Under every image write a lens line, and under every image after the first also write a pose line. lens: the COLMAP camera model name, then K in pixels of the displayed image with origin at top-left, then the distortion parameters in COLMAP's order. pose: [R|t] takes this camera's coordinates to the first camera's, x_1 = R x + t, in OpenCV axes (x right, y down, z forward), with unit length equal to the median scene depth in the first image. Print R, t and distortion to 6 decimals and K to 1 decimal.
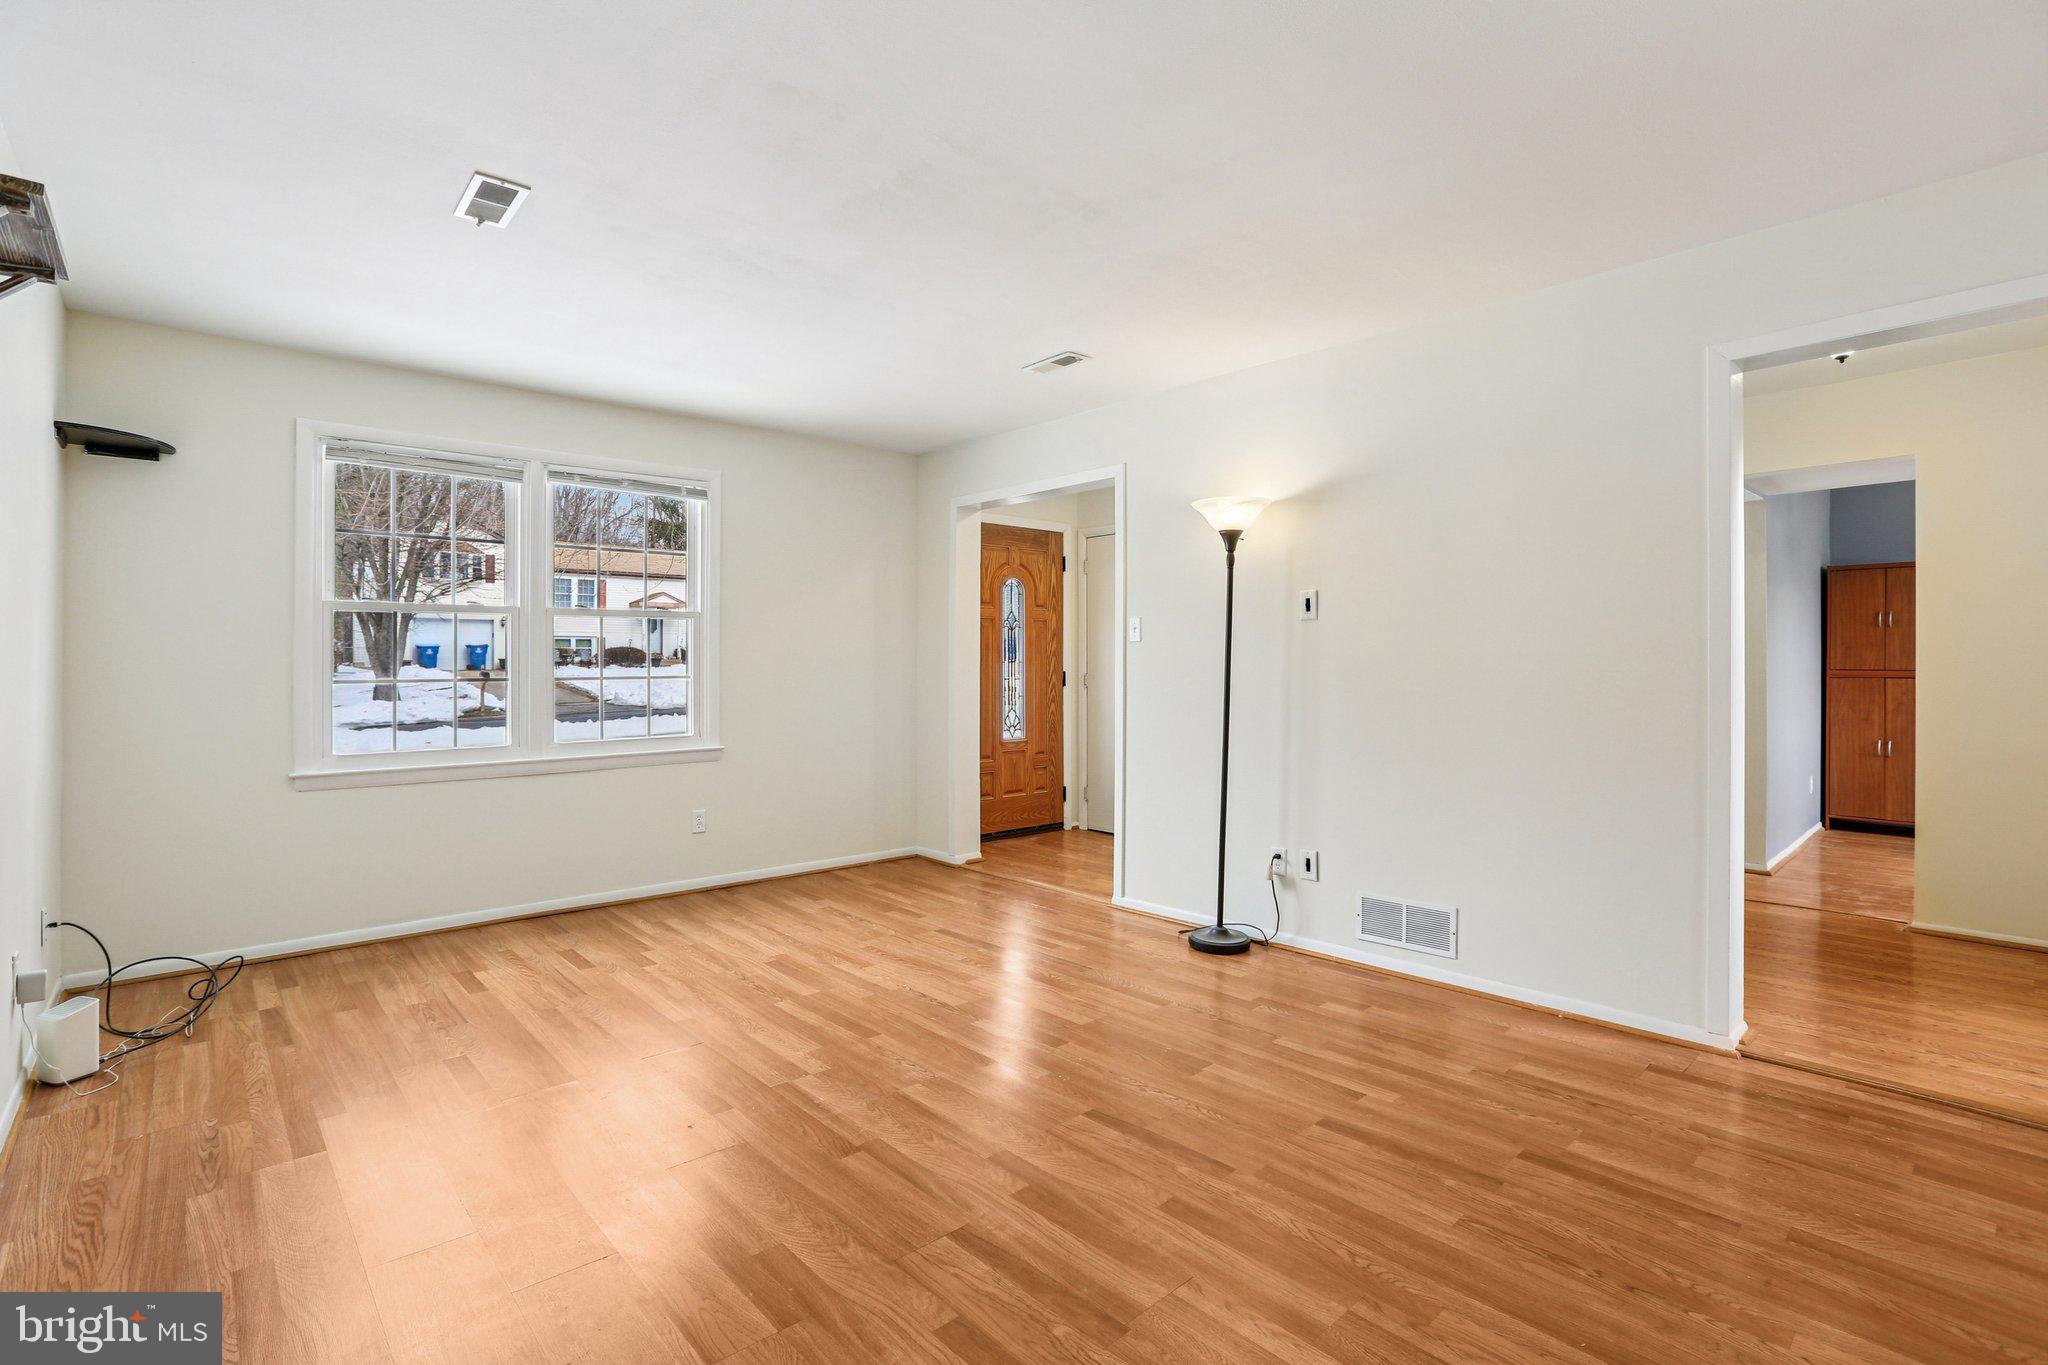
lens RADIAL K [[941.0, 0, 1031.4], [0, 941.0, 677.8], [0, 0, 1]] dist [-0.003940, 0.000698]
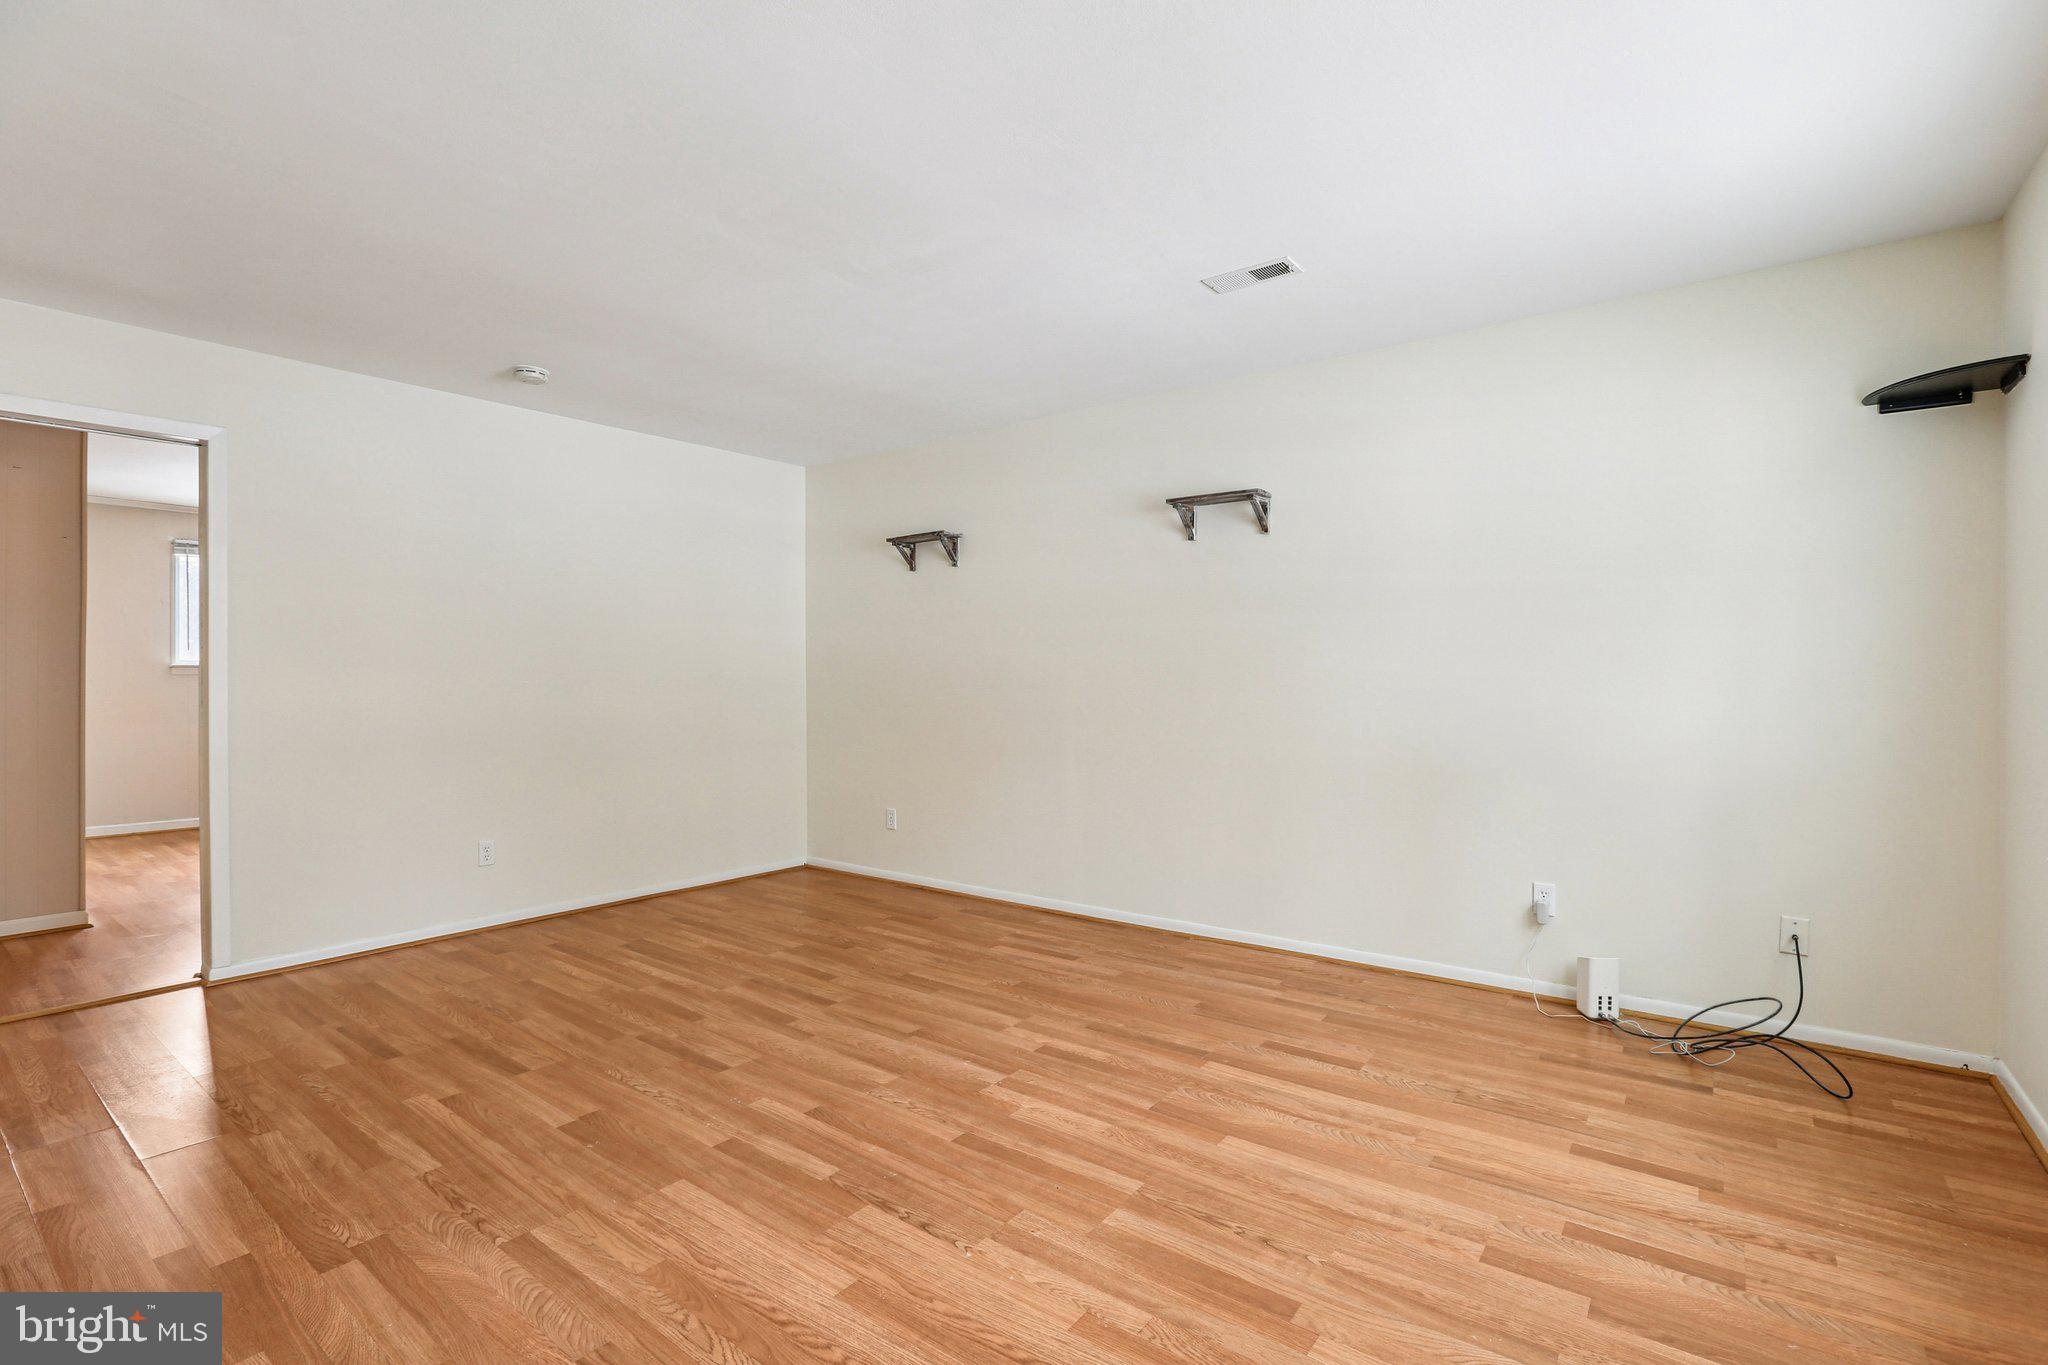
lens RADIAL K [[941.0, 0, 1020.6], [0, 941.0, 675.9], [0, 0, 1]] dist [-0.003940, 0.000698]
pose [[-0.985152, 0.006461, -0.171565, -0.086887], [0.004458, 0.999917, 0.012058, -0.025218], [0.171628, 0.011114, -0.985099, 1.875197]]
